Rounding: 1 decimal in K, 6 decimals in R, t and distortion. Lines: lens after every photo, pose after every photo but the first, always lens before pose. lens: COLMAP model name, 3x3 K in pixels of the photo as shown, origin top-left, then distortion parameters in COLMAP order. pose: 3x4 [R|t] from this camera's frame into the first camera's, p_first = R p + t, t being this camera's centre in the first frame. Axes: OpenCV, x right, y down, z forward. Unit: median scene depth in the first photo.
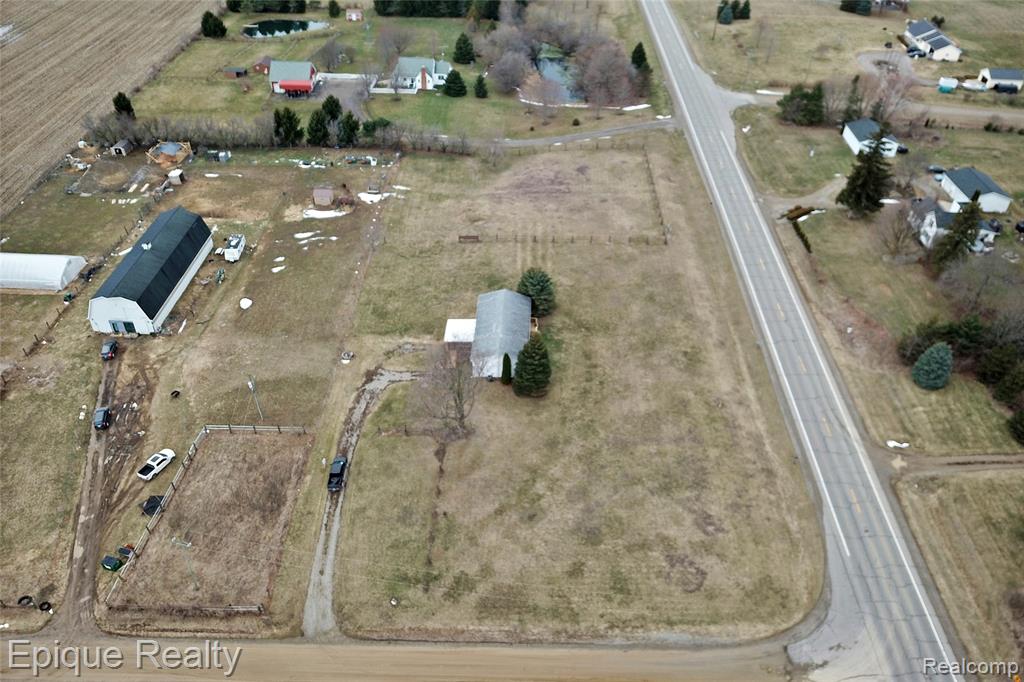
lens RADIAL K [[830.8, 0, 523.8], [0, 830.8, 339.5], [0, 0, 1]] dist [-0.000382, 0.001269]
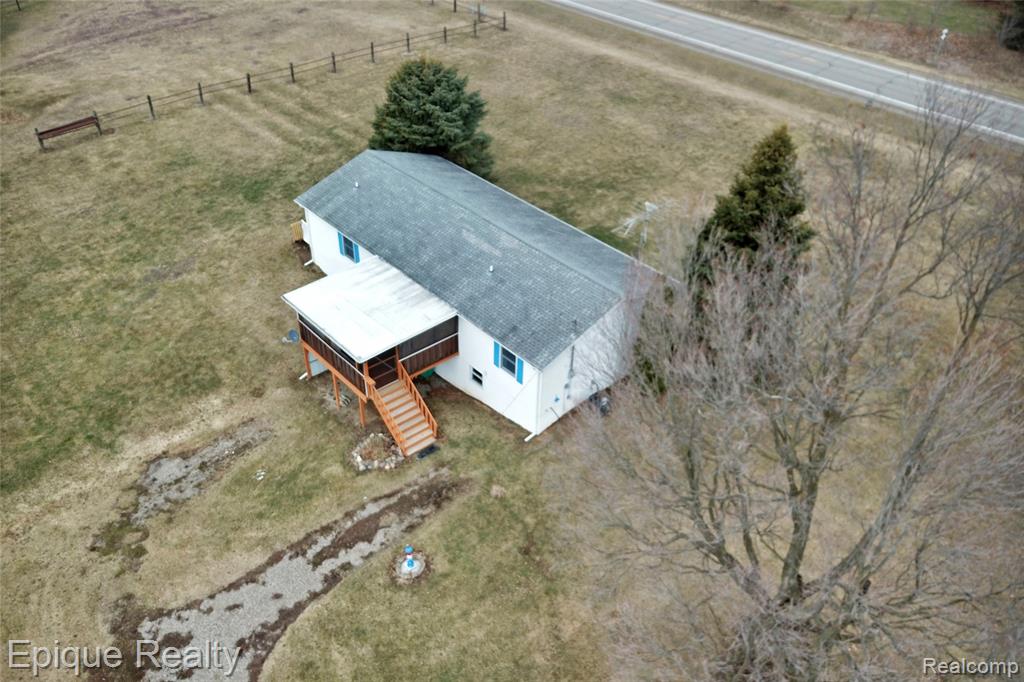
lens RADIAL K [[865.7, 0, 560.5], [0, 865.7, 341.1], [0, 0, 1]] dist [0.001144, -0.000807]
pose [[0.722784, -0.409933, 0.556362, -0.147546], [0.413739, 0.901528, 0.126755, -0.007981], [-0.553537, 0.138572, 0.821215, 0.599697]]
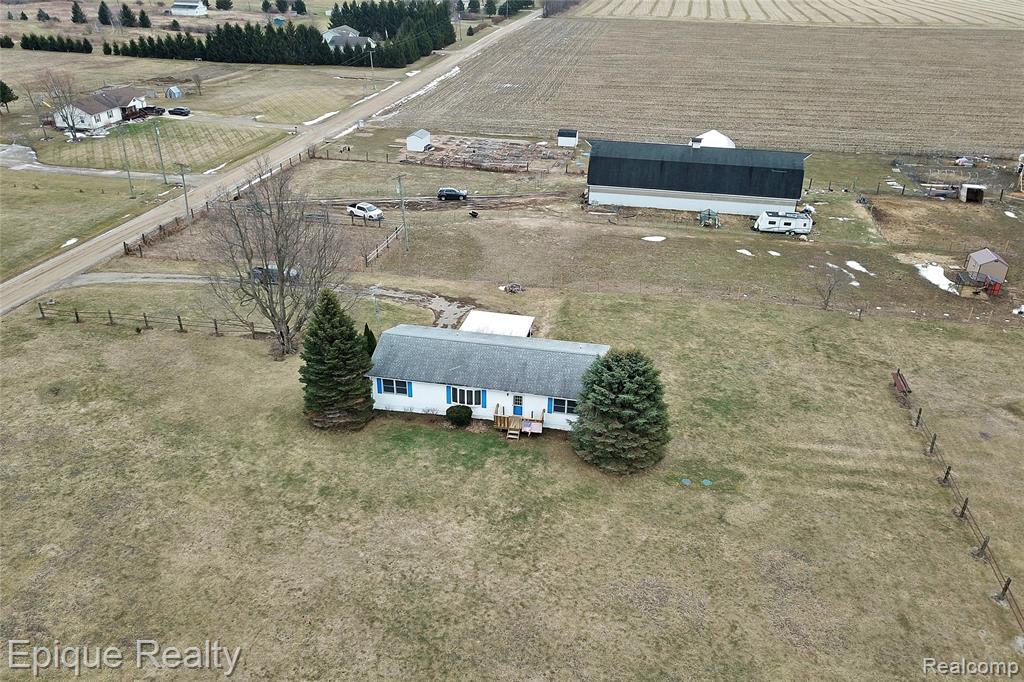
lens RADIAL K [[796.2, 0, 521.2], [0, 796.2, 339.3], [0, 0, 1]] dist [0.032921, -0.003124]
pose [[-0.171861, 0.421773, -0.890265, 0.314892], [-0.605215, 0.667849, 0.433235, -0.194480], [0.777289, 0.613258, 0.140486, 0.761375]]
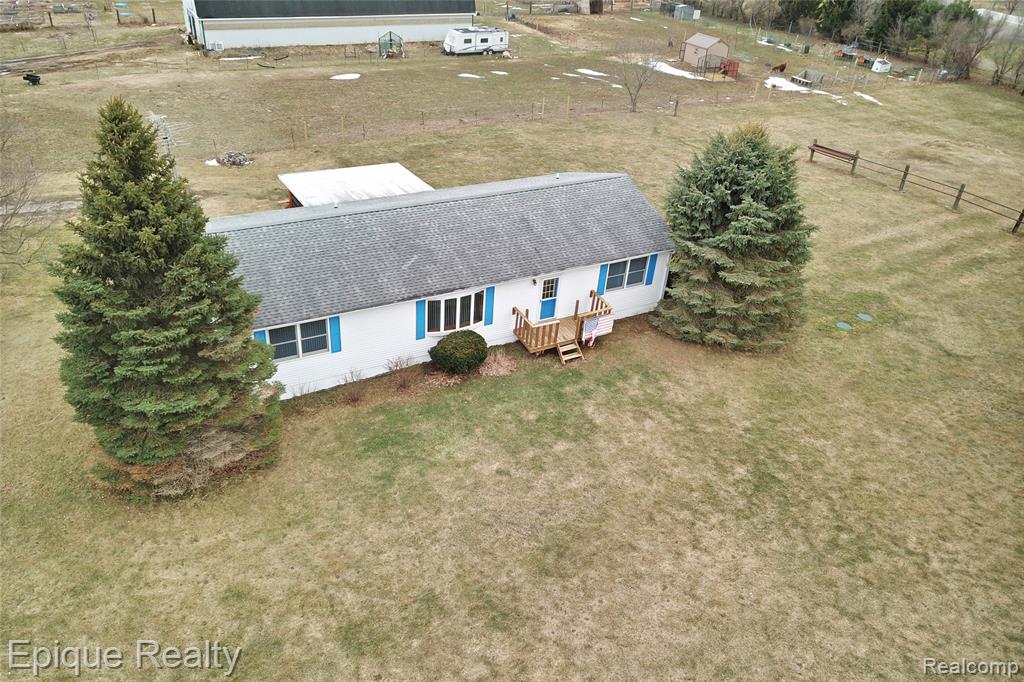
lens RADIAL K [[779.2, 0, 517.5], [0, 779.2, 341.7], [0, 0, 1]] dist [0.007244, 0.005467]
pose [[0.501352, 0.459272, -0.733291, 0.141140], [-0.558128, 0.819264, 0.131526, -0.027833], [0.661166, 0.343329, 0.667072, 0.705214]]
